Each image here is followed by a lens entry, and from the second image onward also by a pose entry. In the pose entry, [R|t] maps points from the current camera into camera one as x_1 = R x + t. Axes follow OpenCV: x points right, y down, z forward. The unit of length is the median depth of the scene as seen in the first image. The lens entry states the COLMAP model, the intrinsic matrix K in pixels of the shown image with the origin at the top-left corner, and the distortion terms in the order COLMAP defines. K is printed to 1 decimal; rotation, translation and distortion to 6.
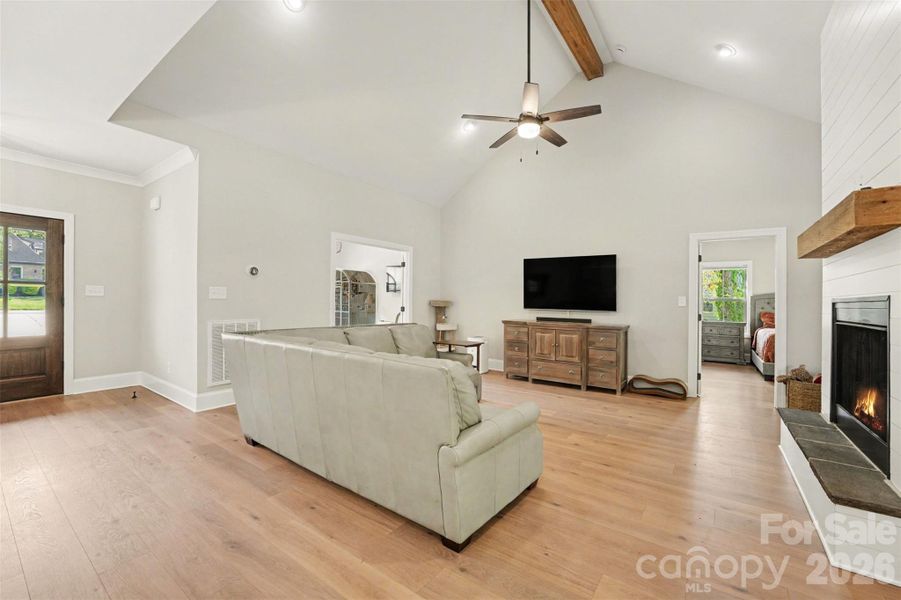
lens RADIAL K [[370.4, 0, 452.1], [0, 370.4, 300.2], [0, 0, 1]] dist [-0.020042, -0.000011]
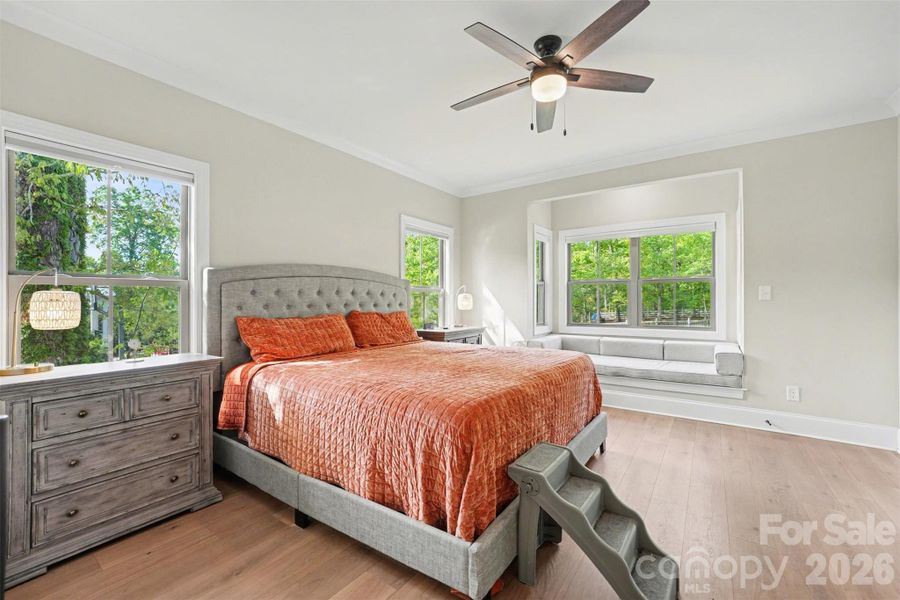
lens RADIAL K [[370.0, 0, 453.4], [0, 370.0, 300.0], [0, 0, 1]] dist [-0.020042, -0.000011]
pose [[-0.014192, -0.007828, 0.999869, 0.499903], [-0.001455, 0.999968, 0.007808, 0.013172], [-0.999898, -0.001344, -0.014203, 0.800596]]
